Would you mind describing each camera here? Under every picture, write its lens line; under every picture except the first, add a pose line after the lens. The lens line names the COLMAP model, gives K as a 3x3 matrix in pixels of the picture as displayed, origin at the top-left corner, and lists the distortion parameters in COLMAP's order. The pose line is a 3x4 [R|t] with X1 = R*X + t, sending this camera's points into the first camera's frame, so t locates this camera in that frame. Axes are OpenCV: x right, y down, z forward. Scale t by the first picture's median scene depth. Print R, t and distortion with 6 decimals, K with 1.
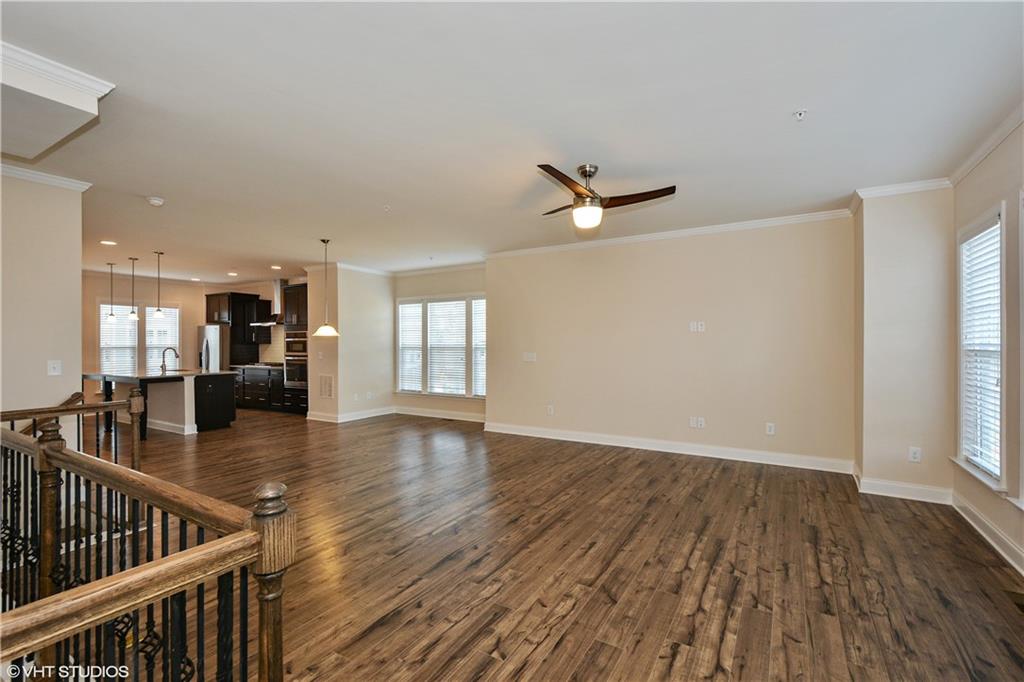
lens RADIAL K [[451.2, 0, 512.0], [0, 451.2, 341.0], [0, 0, 1]] dist [0.002744, 0.000097]
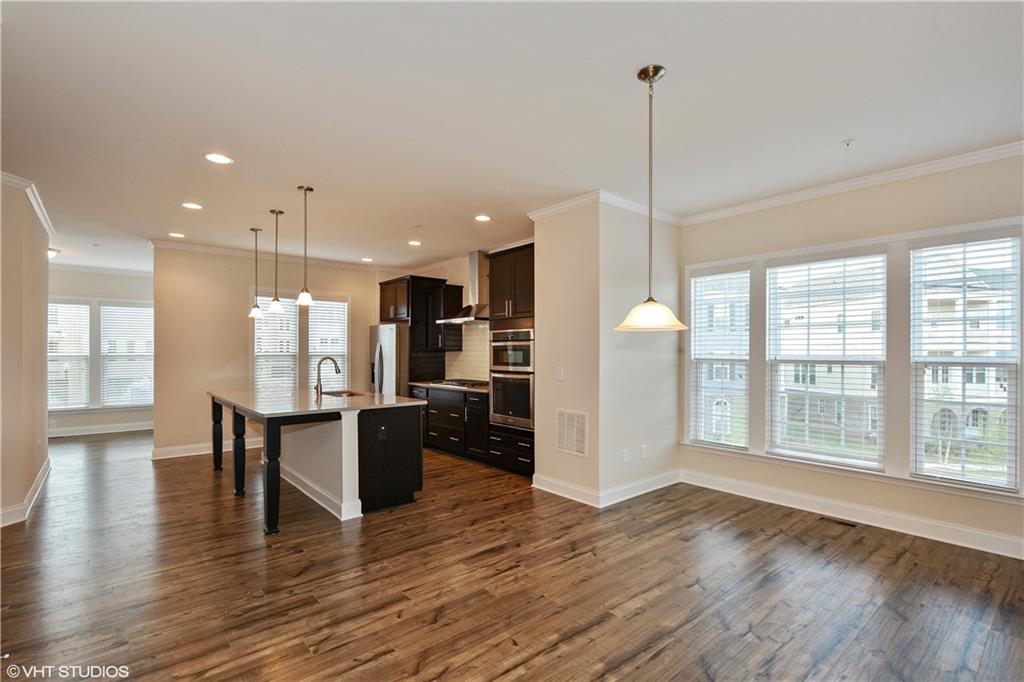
lens RADIAL K [[474.5, 0, 512.0], [0, 474.5, 349.9], [0, 0, 1]] dist [-0.000586, -0.000095]
pose [[0.945937, 0.003726, -0.324328, -0.274612], [-0.003118, 0.999992, 0.002394, 0.003136], [0.324335, -0.001254, 0.945942, 0.416634]]
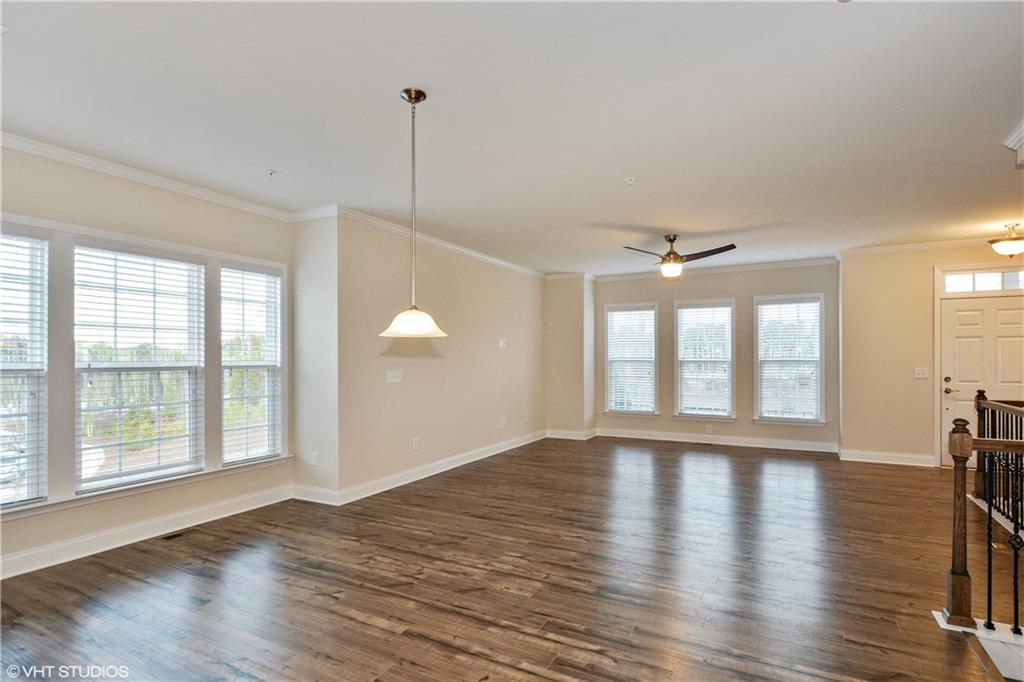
lens RADIAL K [[513.3, 0, 513.7], [0, 513.3, 359.6], [0, 0, 1]] dist [0.000585, 0.000025]
pose [[-0.039647, -0.000015, 0.999214, -0.598308], [-0.002581, 0.999997, -0.000087, 0.006119], [-0.999210, -0.002583, -0.039647, 0.649190]]
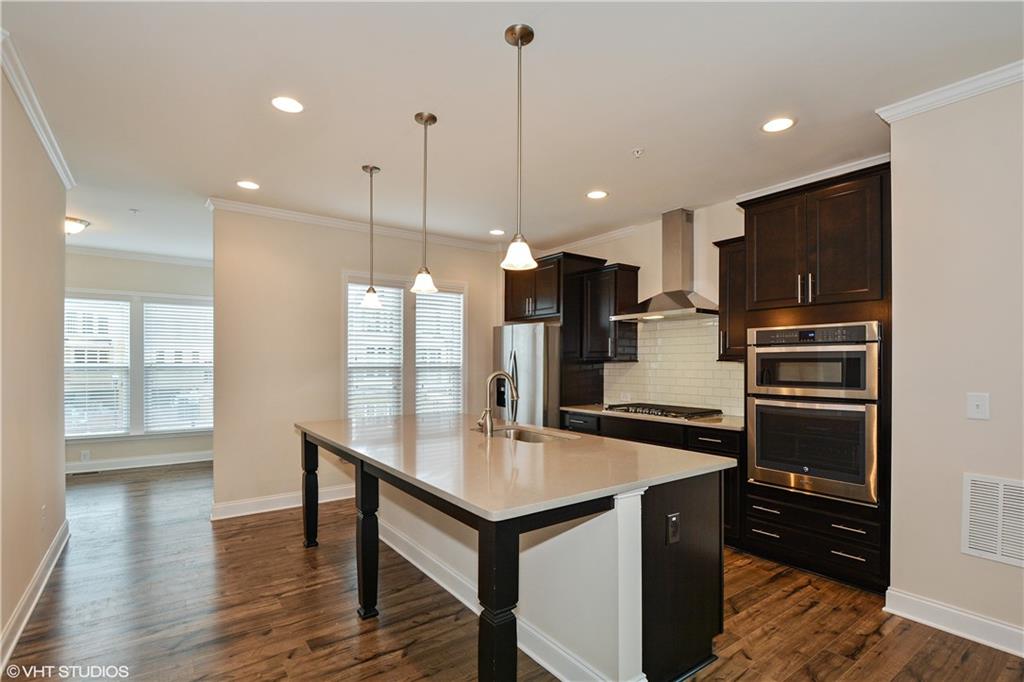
lens RADIAL K [[489.1, 0, 512.1], [0, 489.1, 361.7], [0, 0, 1]] dist [-0.009741, 0.000030]
pose [[0.919563, 0.005962, -0.392898, -0.529504], [-0.004358, 0.999978, 0.004976, 0.004995], [0.392919, -0.002863, 0.919568, 0.572338]]
